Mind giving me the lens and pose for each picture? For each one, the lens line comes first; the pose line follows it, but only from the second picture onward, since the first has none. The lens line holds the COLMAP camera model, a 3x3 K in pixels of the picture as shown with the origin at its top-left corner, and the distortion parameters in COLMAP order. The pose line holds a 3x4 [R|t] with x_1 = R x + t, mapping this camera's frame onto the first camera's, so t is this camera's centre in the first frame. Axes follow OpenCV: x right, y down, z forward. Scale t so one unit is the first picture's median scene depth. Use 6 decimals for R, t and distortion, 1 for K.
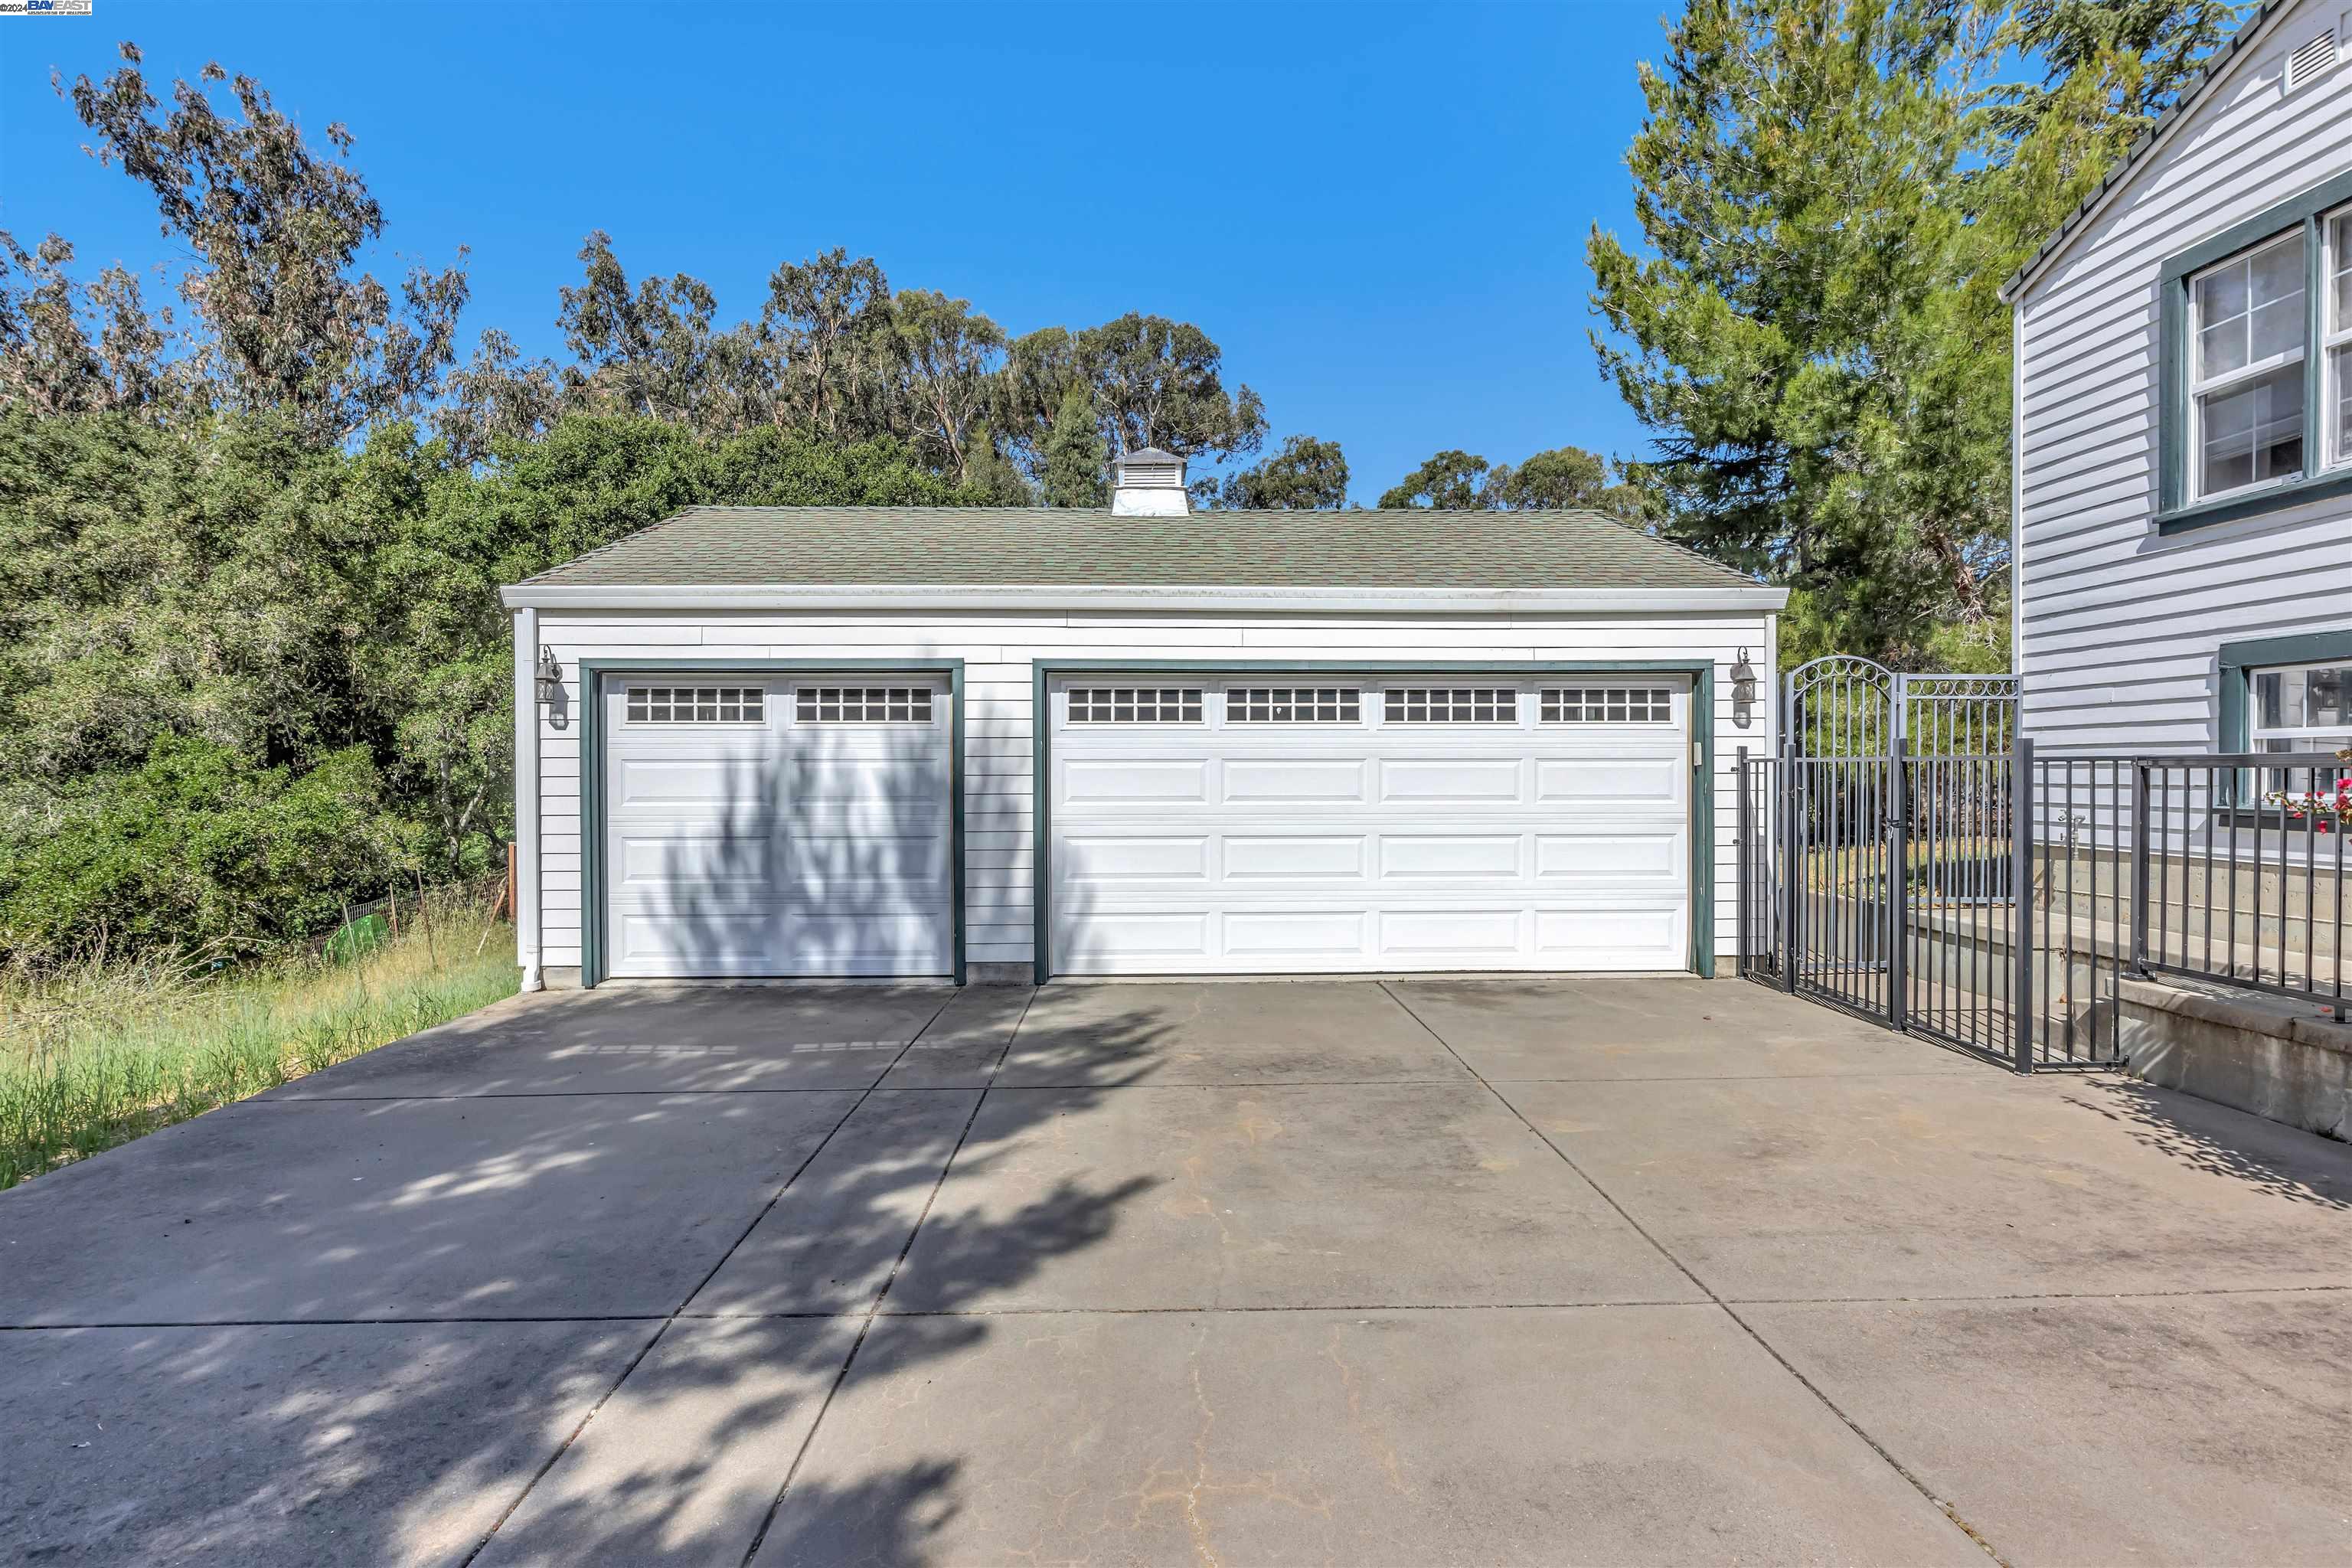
lens RADIAL K [[1195.3, 0, 1170.7], [0, 1195.3, 771.8], [0, 0, 1]] dist [-0.033228, -0.000188]
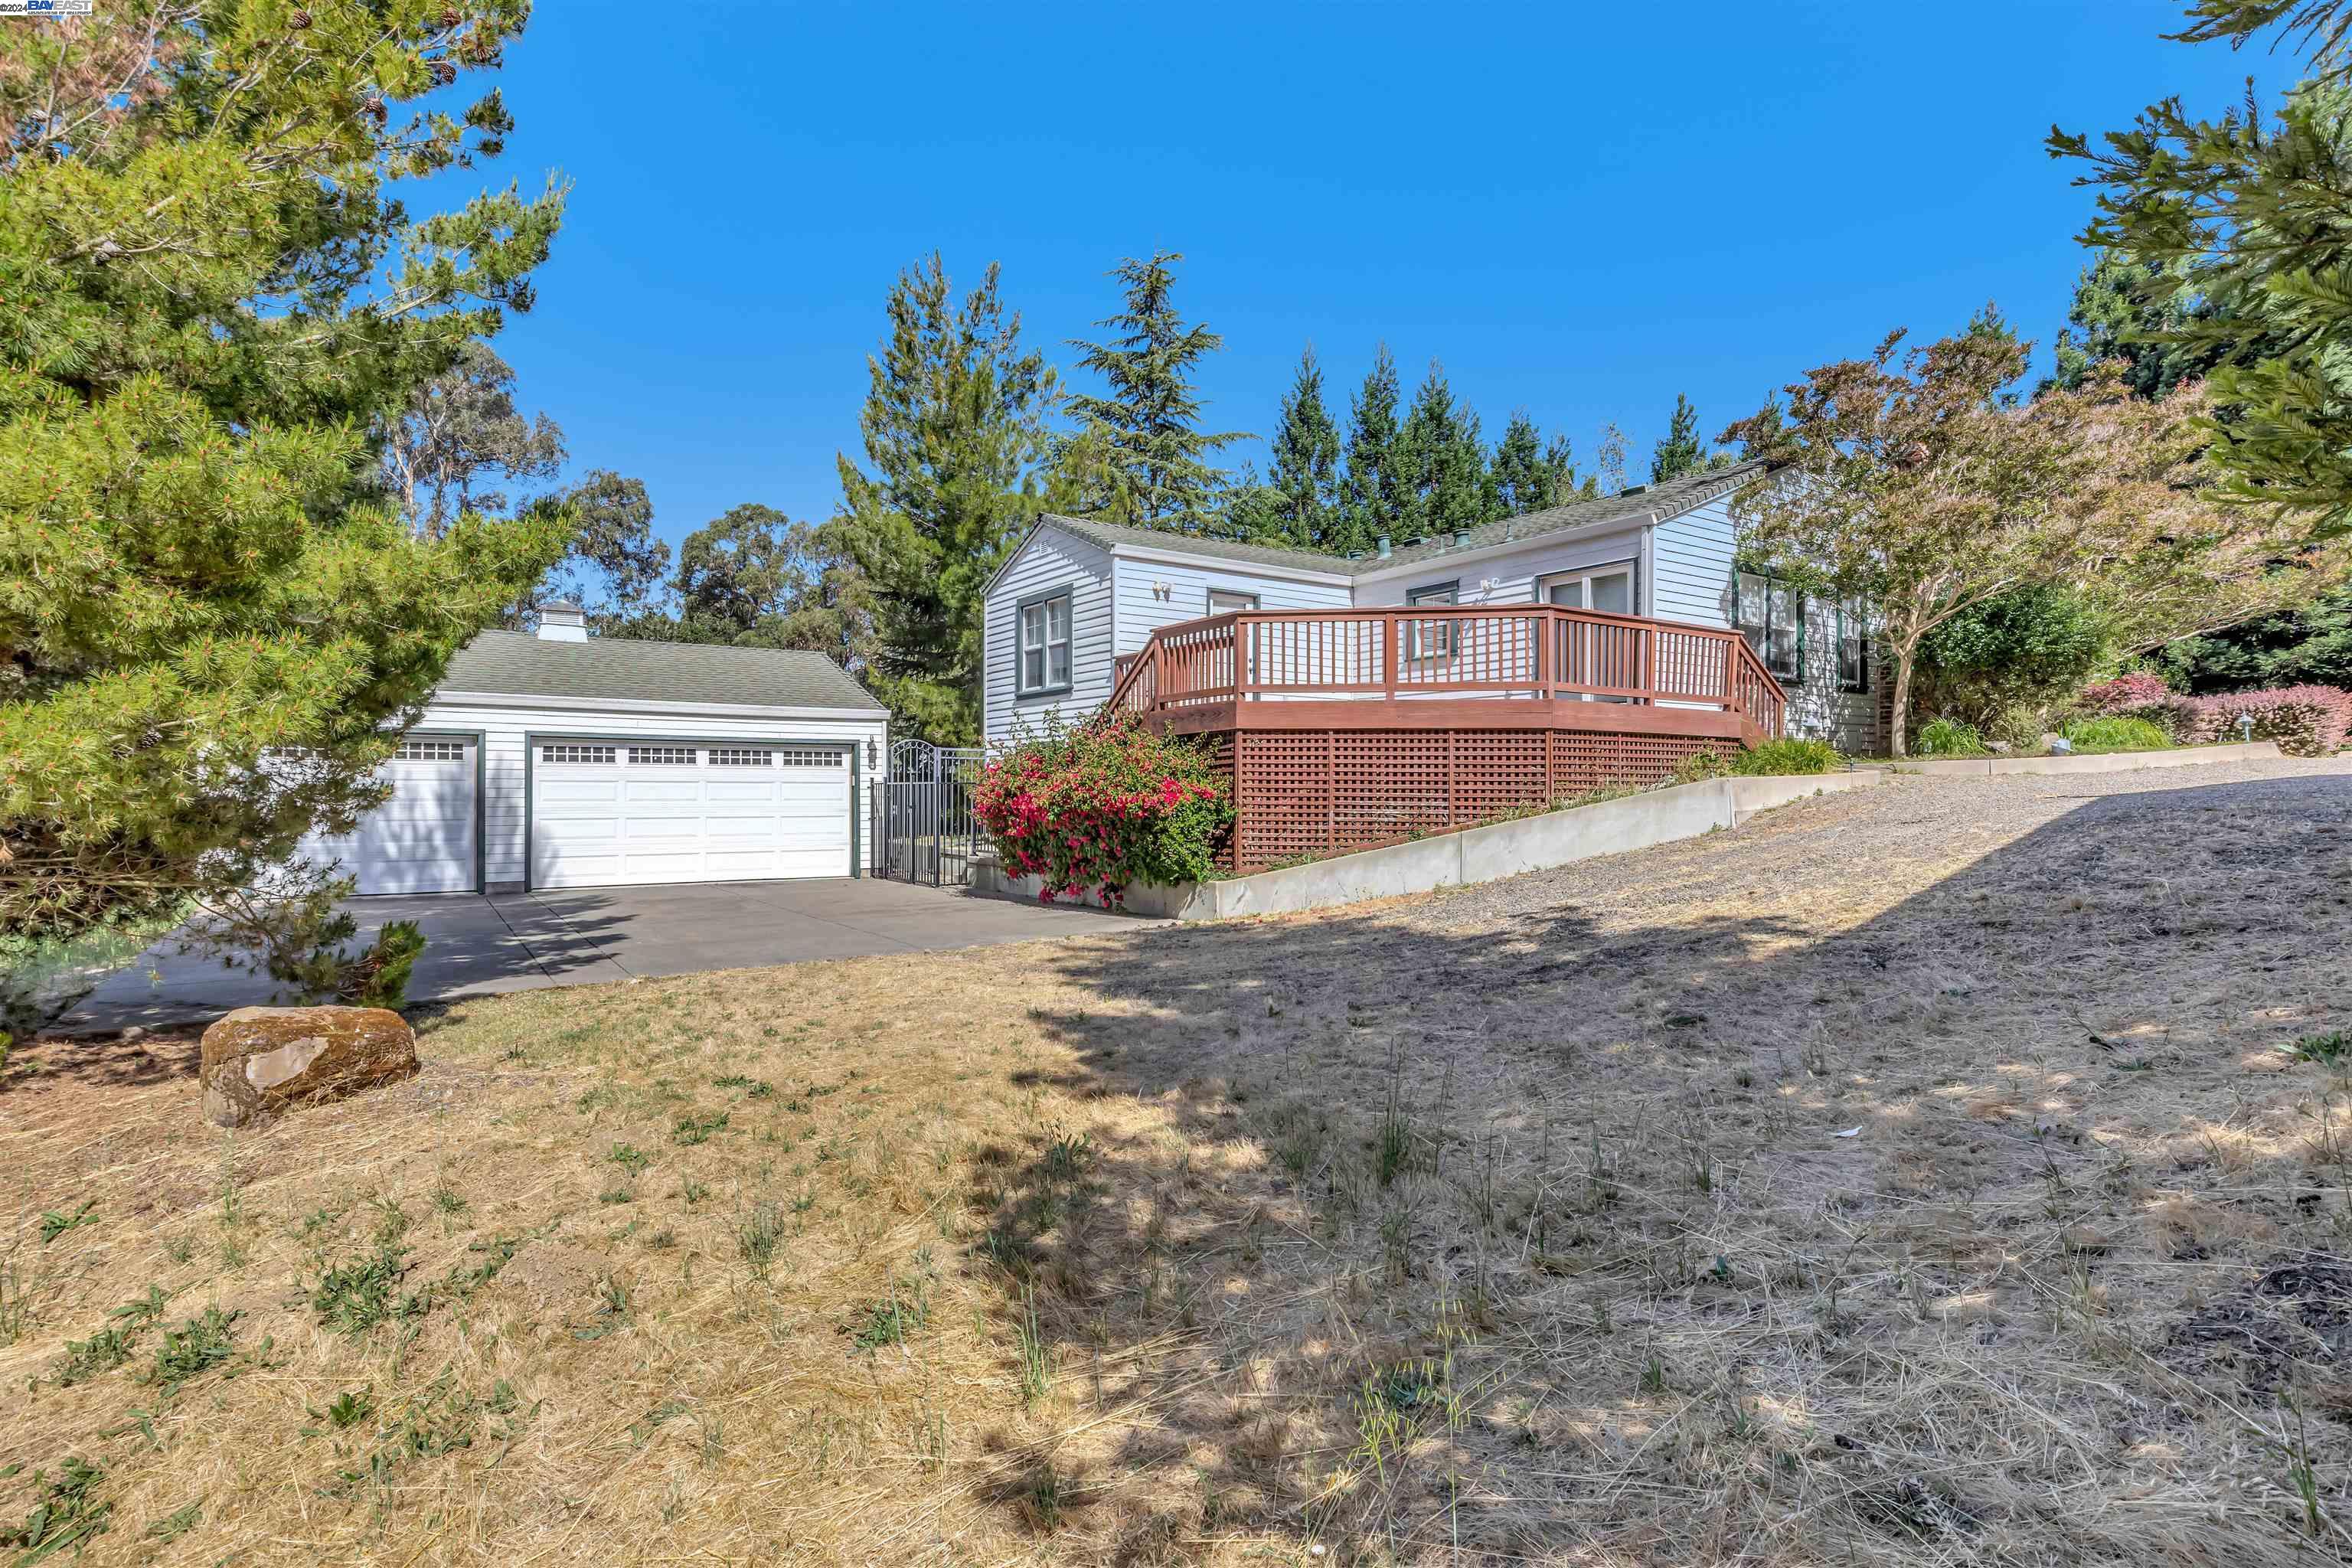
lens RADIAL K [[1195.3, 0, 1170.5], [0, 1195.3, 797.5], [0, 0, 1]] dist [-0.033228, -0.000188]
pose [[0.843827, -0.000312, 0.536615, -0.260464], [0.002178, 0.999994, -0.002844, 0.023994], [-0.536610, 0.003569, 0.843823, -1.204973]]
